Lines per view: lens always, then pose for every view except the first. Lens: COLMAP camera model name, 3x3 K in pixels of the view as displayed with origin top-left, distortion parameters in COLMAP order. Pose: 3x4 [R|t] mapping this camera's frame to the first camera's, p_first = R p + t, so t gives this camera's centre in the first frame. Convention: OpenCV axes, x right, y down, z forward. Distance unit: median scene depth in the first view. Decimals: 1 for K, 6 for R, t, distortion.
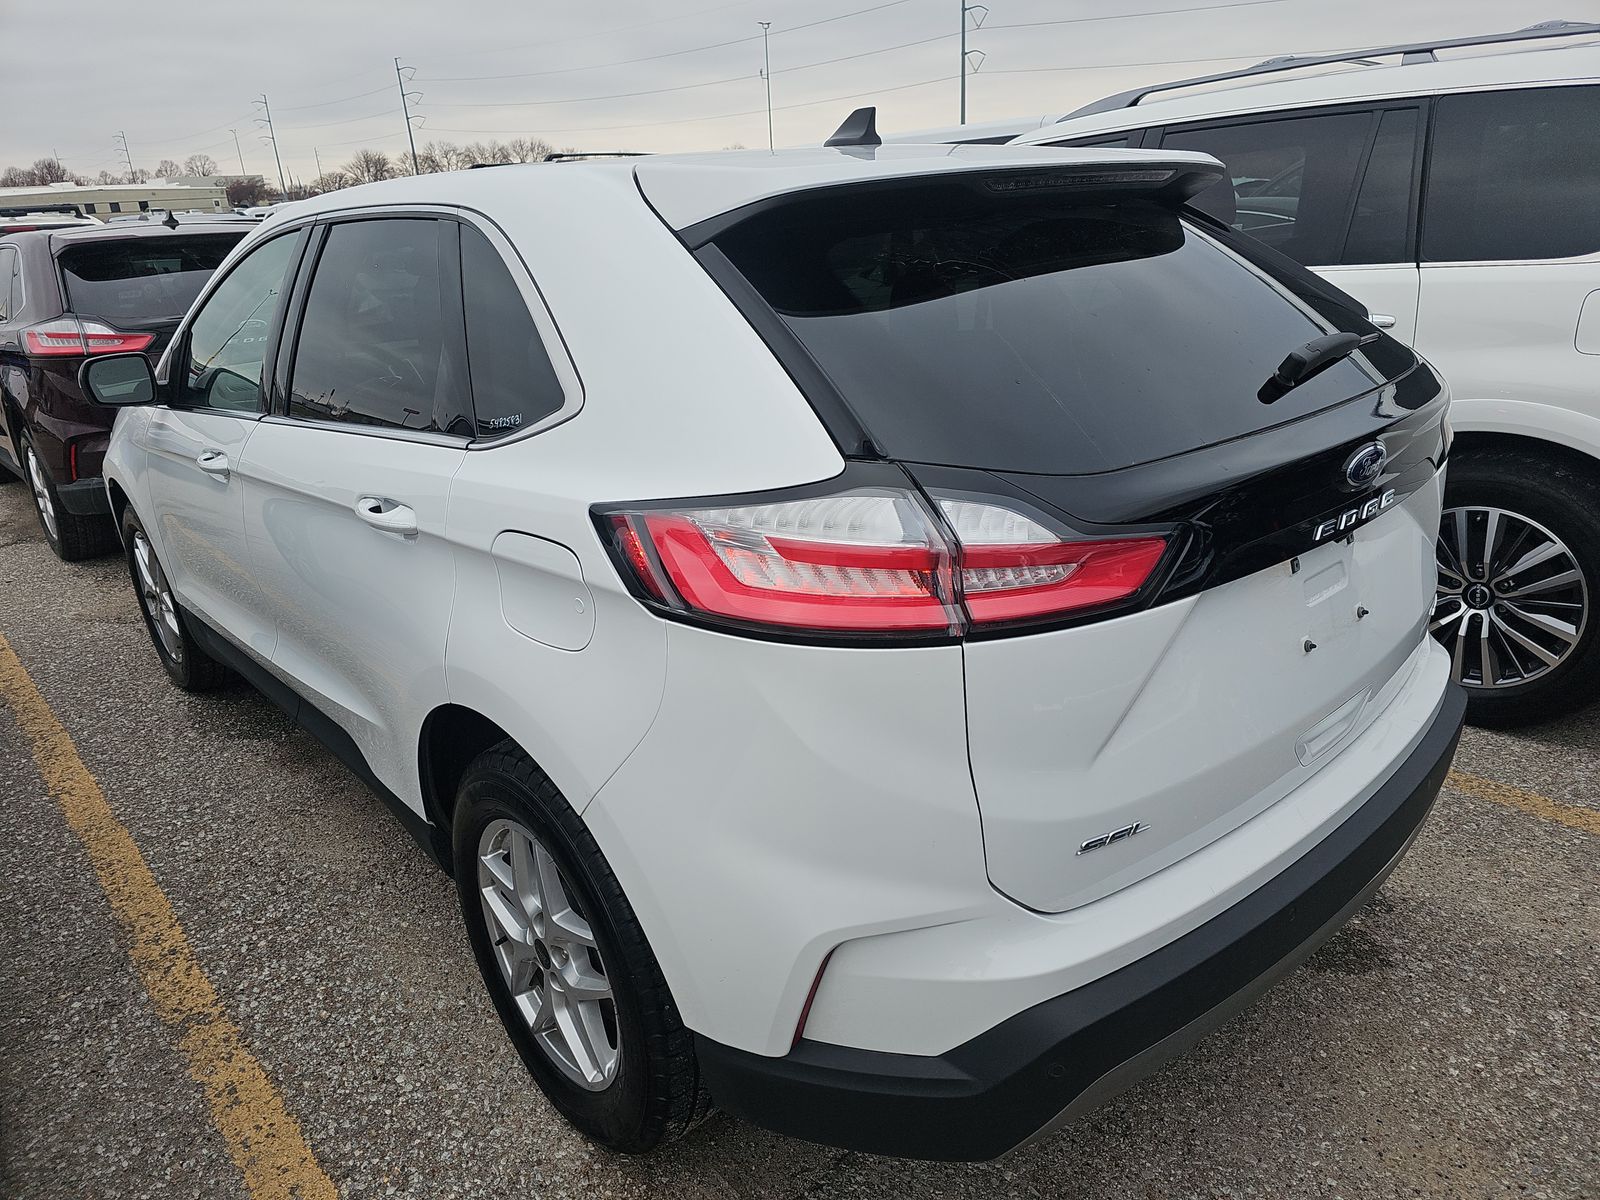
lens RADIAL K [[1006.8, 0, 800.4], [0, 1006.8, 593.0], [0, 0, 1]] dist [0.050152, -0.040550]
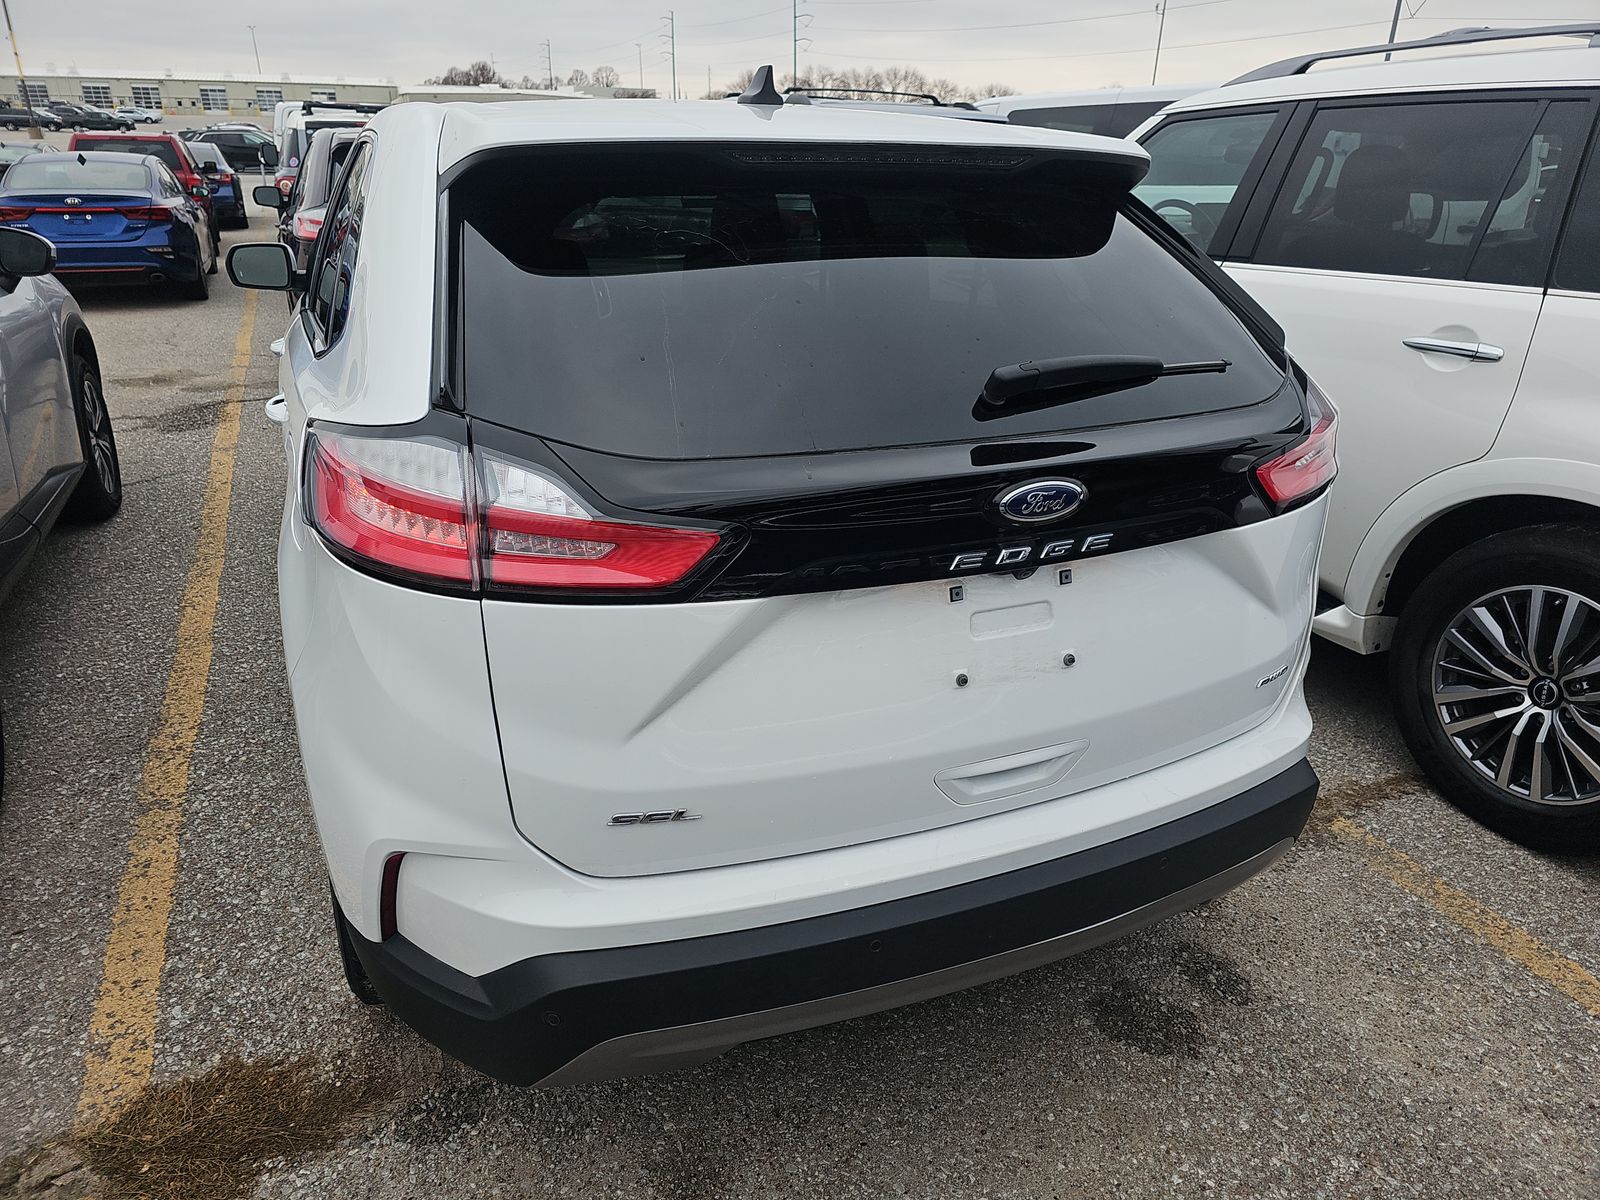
lens RADIAL K [[1006.8, 0, 800.4], [0, 1006.8, 593.0], [0, 0, 1]] dist [0.050152, -0.040550]
pose [[0.950216, 0.185889, -0.250070, 0.384150], [-0.172825, 0.982212, 0.073425, -0.047229], [0.259271, -0.026551, 0.965440, 0.038824]]
